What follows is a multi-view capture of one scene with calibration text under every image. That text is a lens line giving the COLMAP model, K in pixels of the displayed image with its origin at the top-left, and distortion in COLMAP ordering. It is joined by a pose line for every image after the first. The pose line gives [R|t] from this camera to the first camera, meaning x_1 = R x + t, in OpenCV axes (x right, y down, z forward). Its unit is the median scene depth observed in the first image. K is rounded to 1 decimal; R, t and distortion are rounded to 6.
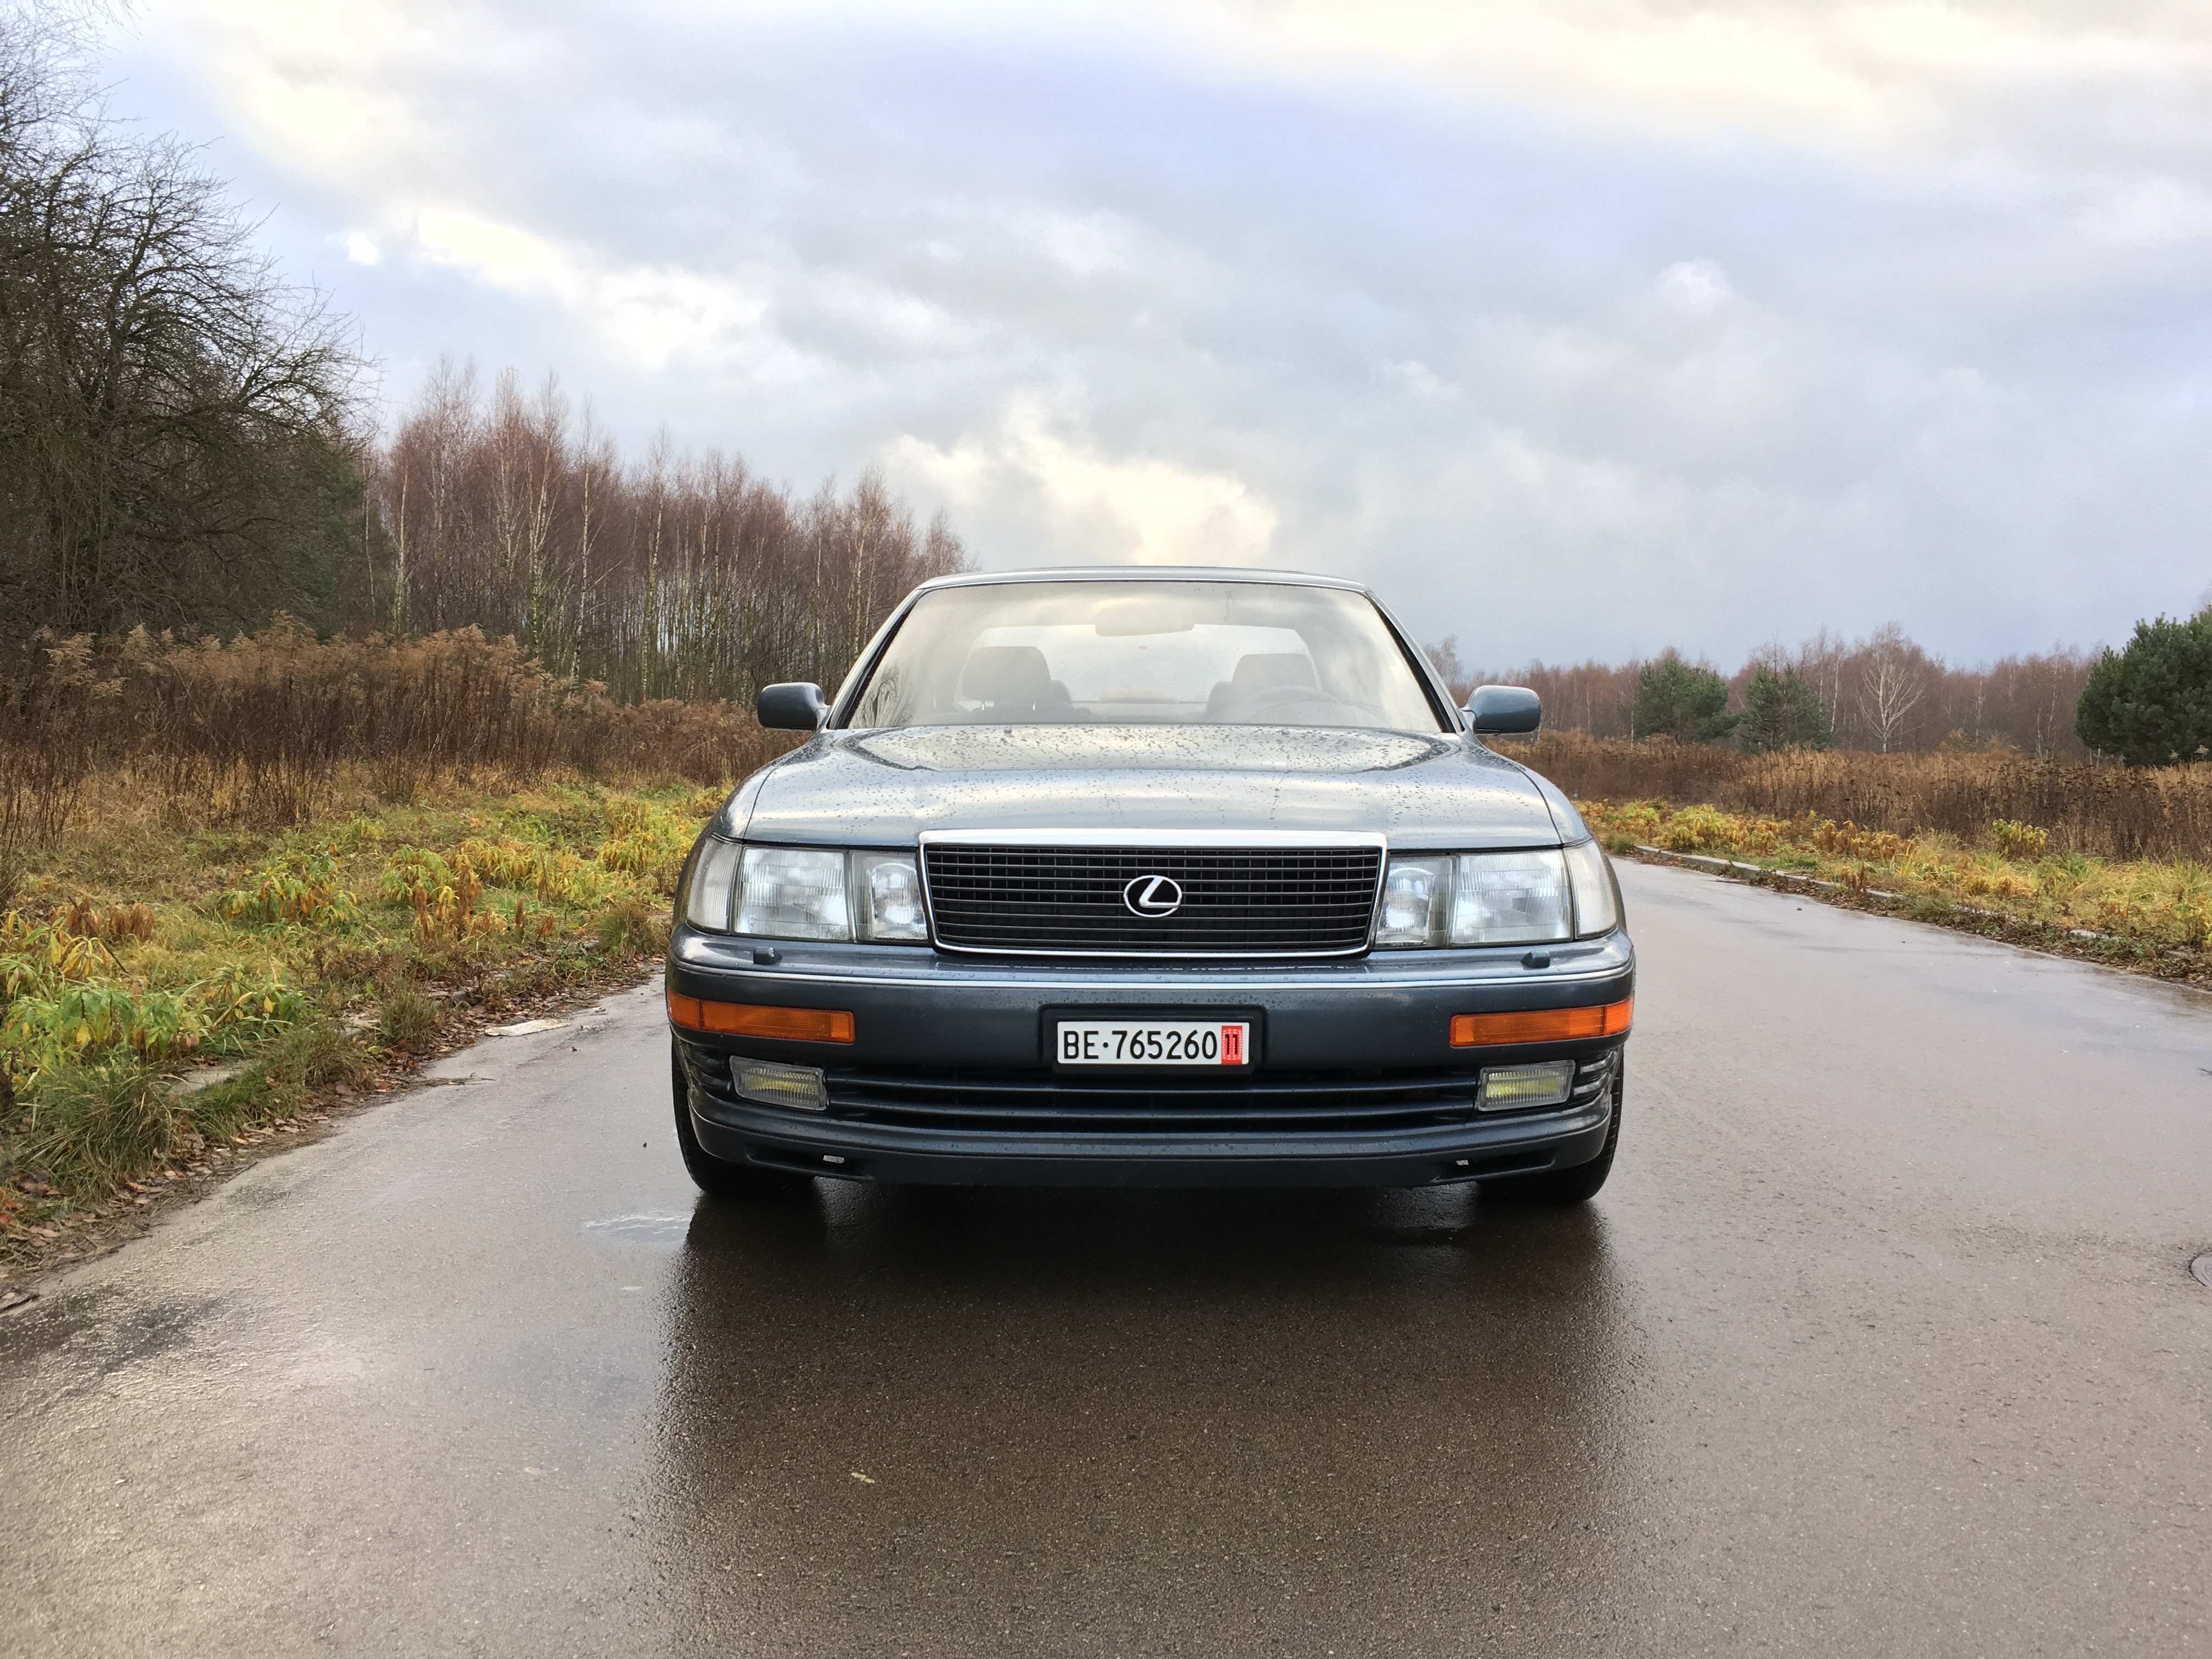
lens RADIAL K [[1891.1, 0, 1106.2], [0, 1891.1, 823.7], [0, 0, 1]] dist [0.060664, -0.057944]
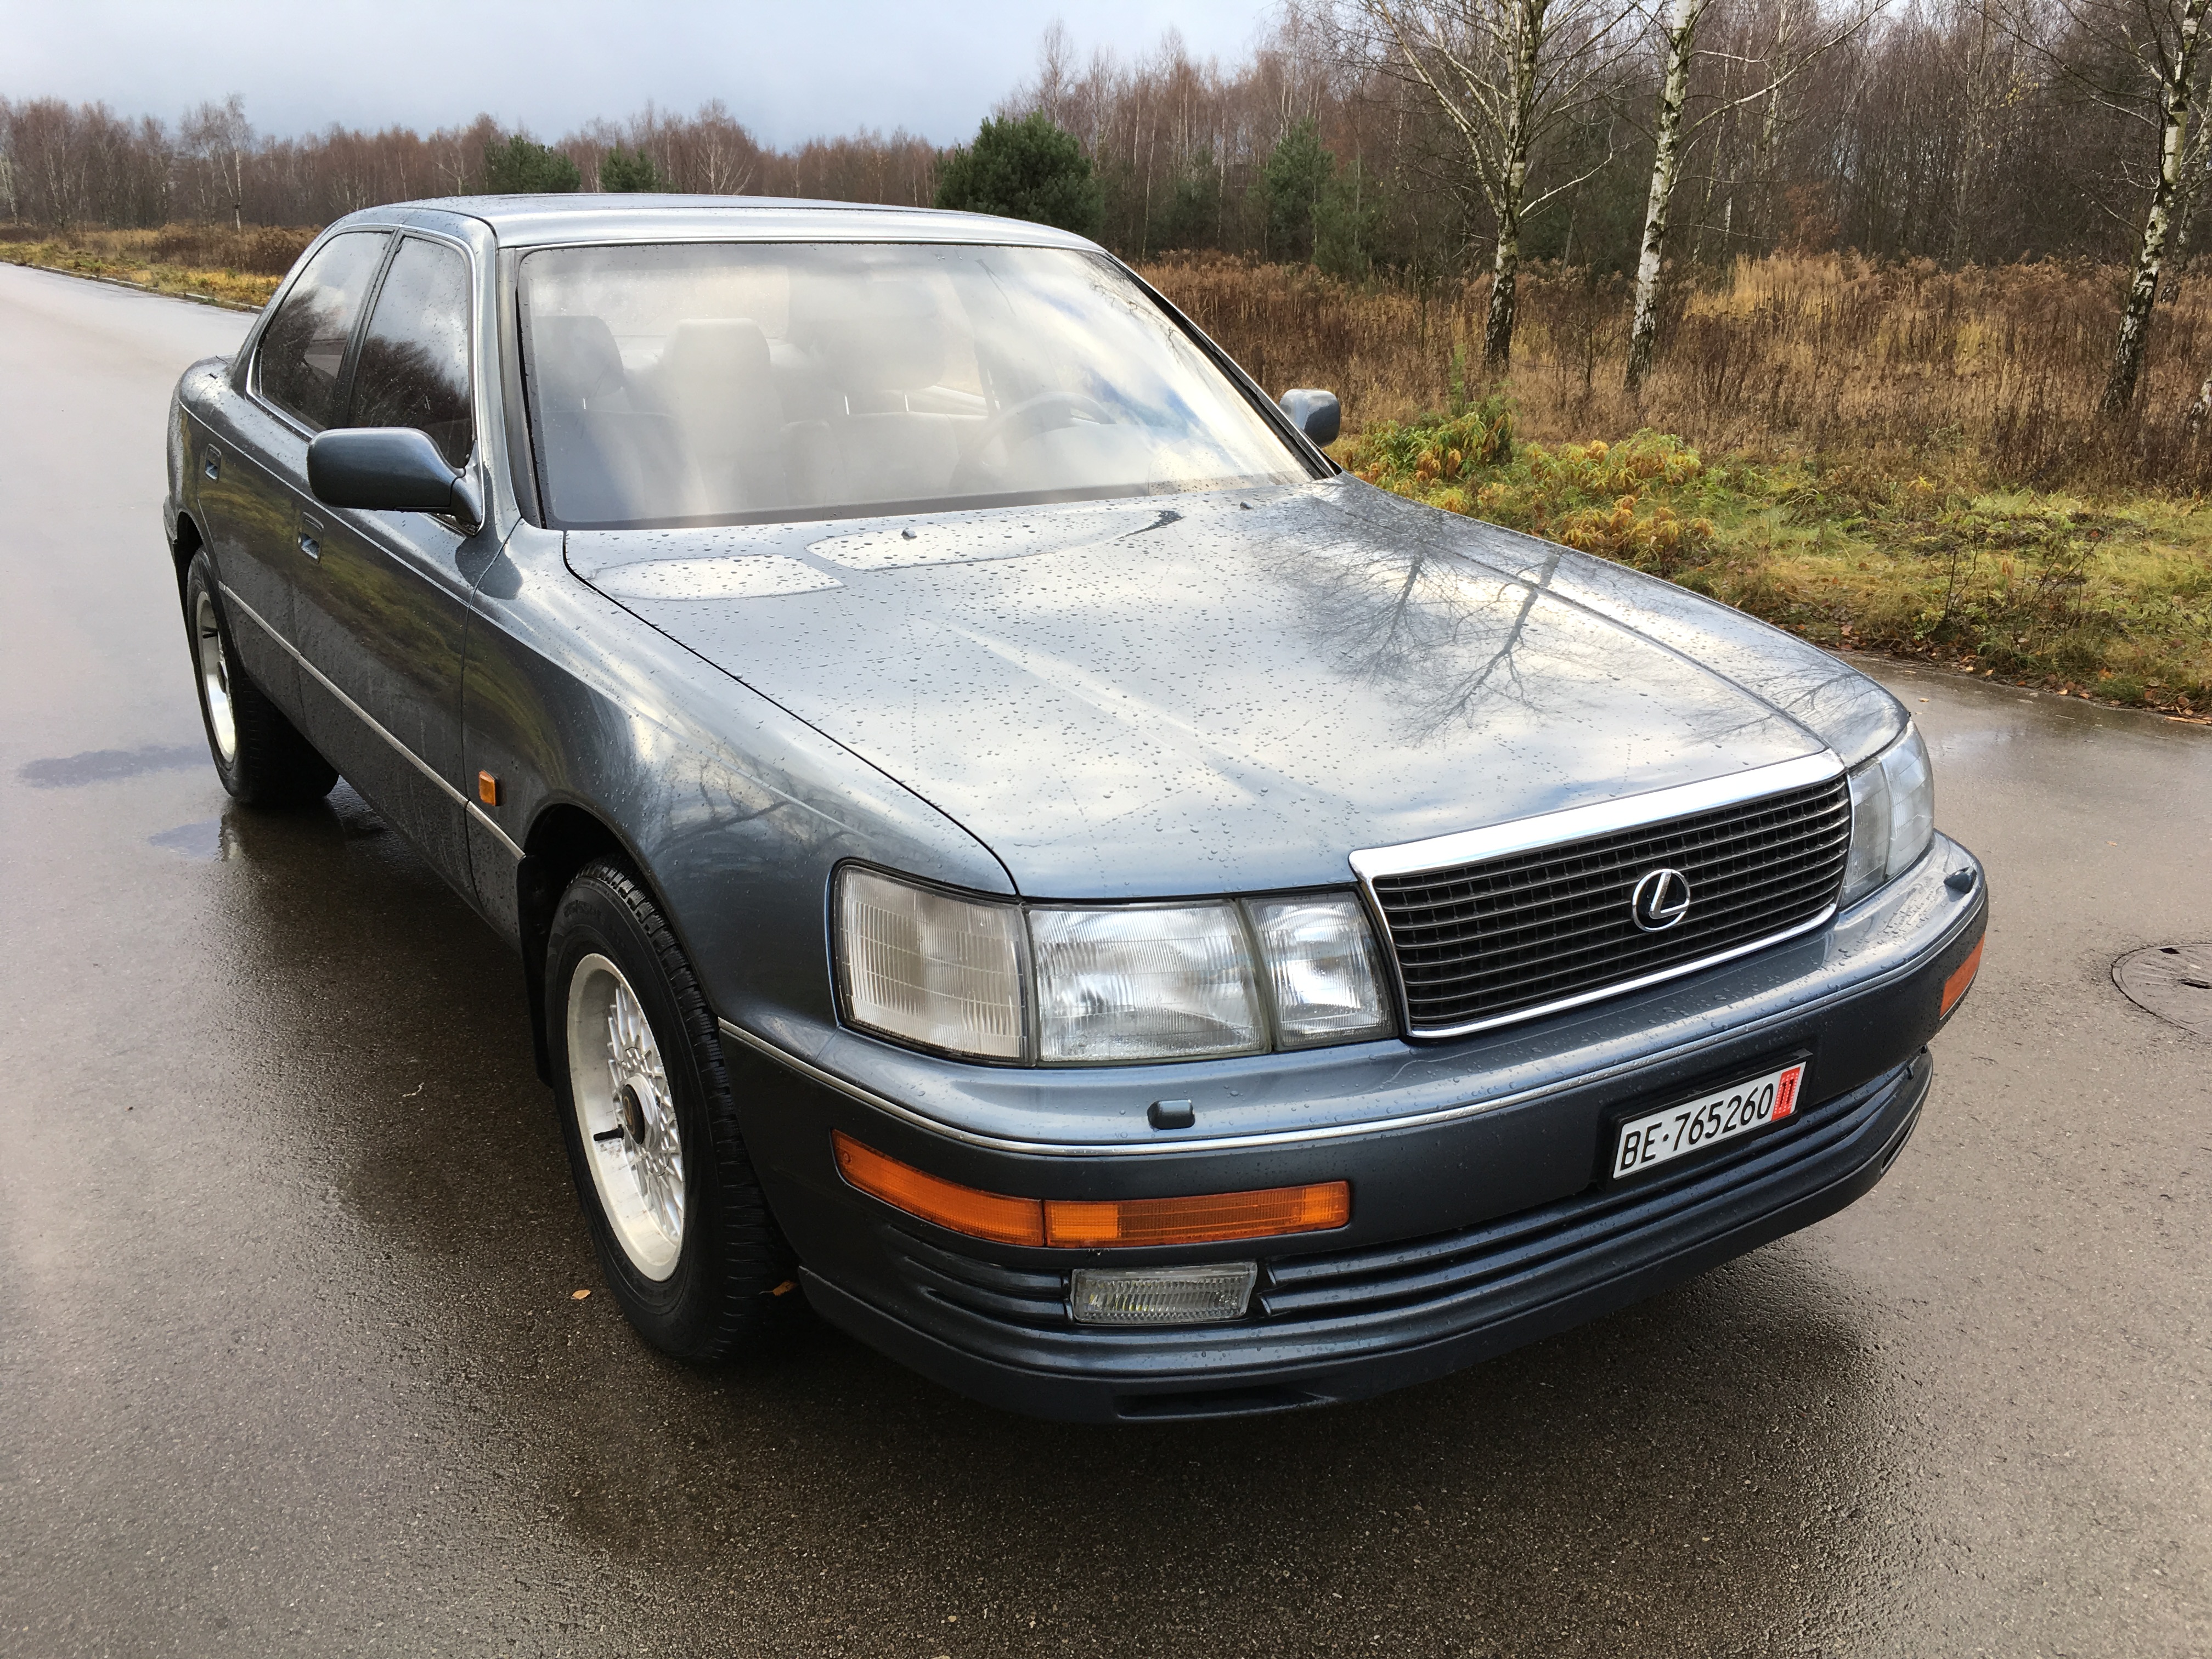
lens RADIAL K [[1891.1, 0, 1108.4], [0, 1891.1, 832.5], [0, 0, 1]] dist [0.060664, -0.057944]
pose [[0.825931, -0.169409, 0.537715, -0.488924], [0.020072, 0.962016, 0.272256, -0.170061], [-0.563413, -0.214071, 0.797959, 0.559535]]
